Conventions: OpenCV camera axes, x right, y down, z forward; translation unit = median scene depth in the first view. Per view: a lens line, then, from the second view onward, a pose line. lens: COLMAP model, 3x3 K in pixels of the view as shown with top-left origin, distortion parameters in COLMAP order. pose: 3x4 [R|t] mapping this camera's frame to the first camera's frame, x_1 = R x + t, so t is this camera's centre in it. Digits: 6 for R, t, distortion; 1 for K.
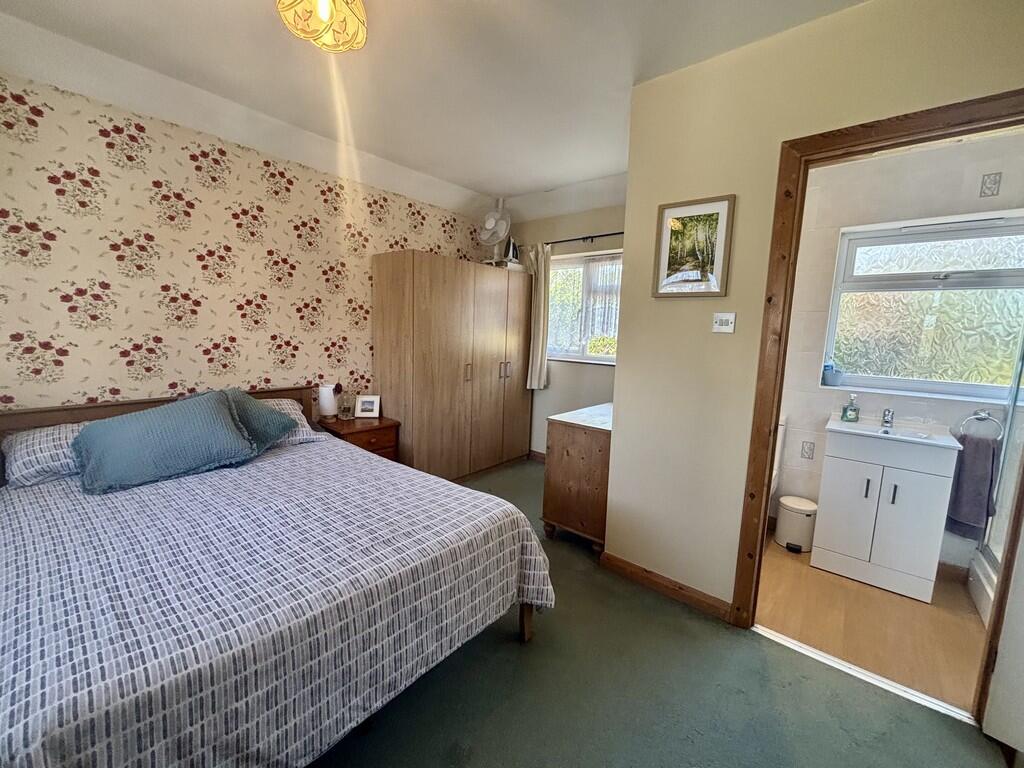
lens RADIAL K [[415.8, 0, 511.4], [0, 415.8, 382.5], [0, 0, 1]] dist [0.007417, -0.001086]
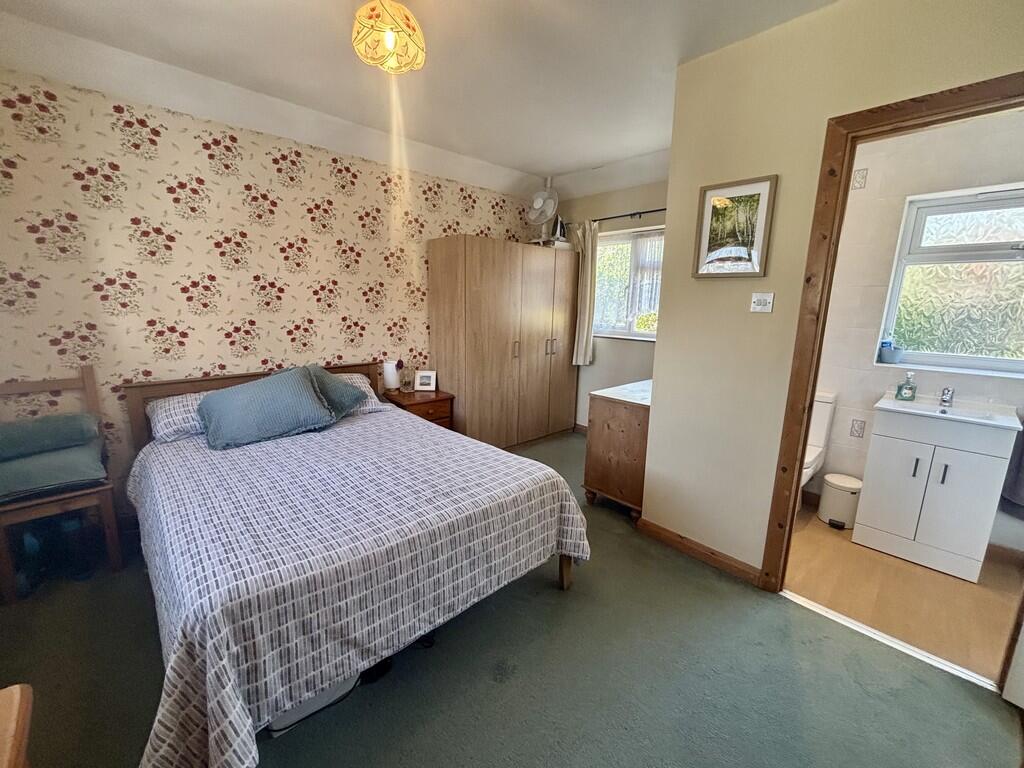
lens RADIAL K [[415.8, 0, 511.7], [0, 415.8, 382.2], [0, 0, 1]] dist [0.007417, -0.001086]
pose [[0.992800, 0.008250, -0.119497, 0.019360], [-0.000931, 0.998127, 0.061176, -0.008932], [0.119778, -0.060624, 0.990948, -0.091607]]
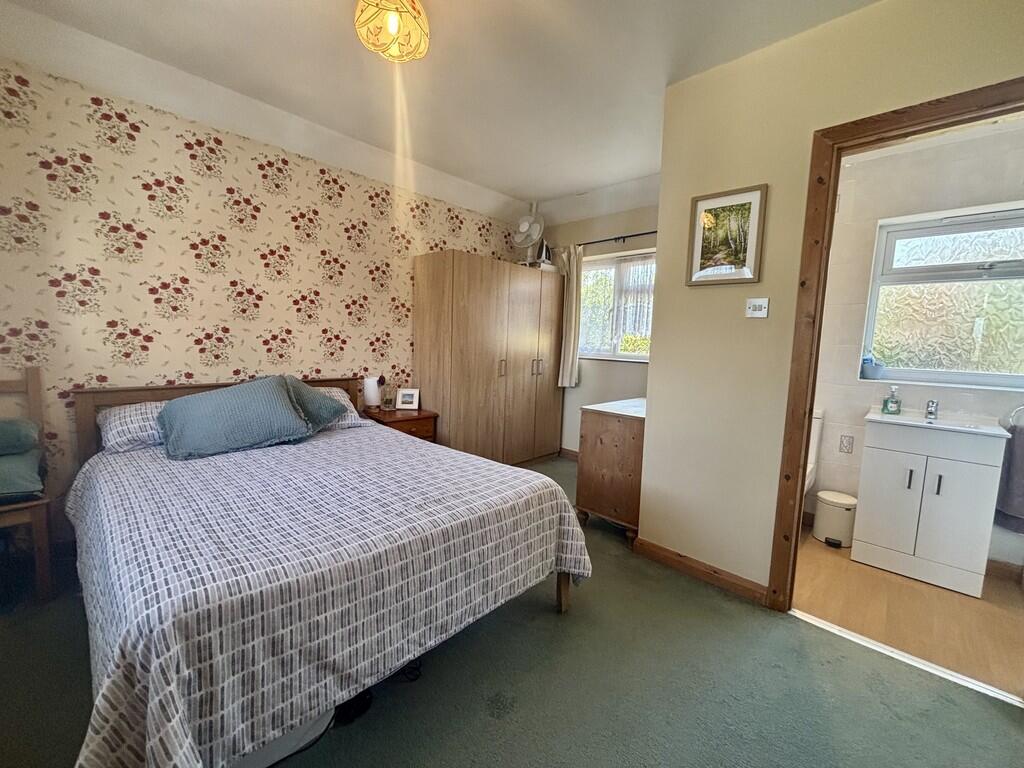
lens RADIAL K [[415.8, 0, 512.0], [0, 415.8, 381.8], [0, 0, 1]] dist [0.007417, -0.001086]
pose [[0.998007, 0.006495, -0.062774, -0.025057], [-0.008293, 0.999562, -0.028424, 0.064447], [0.062562, 0.028888, 0.997623, -0.051654]]
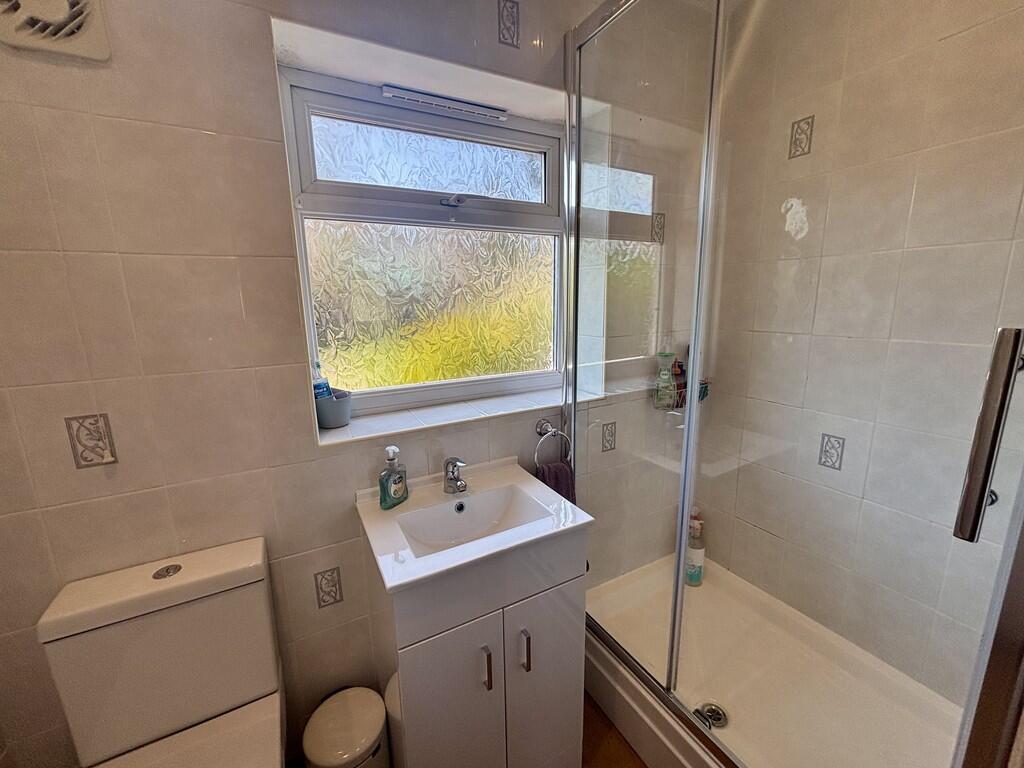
lens RADIAL K [[415.8, 0, 510.8], [0, 415.8, 375.3], [0, 0, 1]] dist [0.007417, -0.001086]
pose [[0.364576, -0.230513, 0.902191, 0.576539], [0.147631, 0.970929, 0.188418, -0.137993], [-0.919396, 0.064499, 0.388008, 0.847207]]
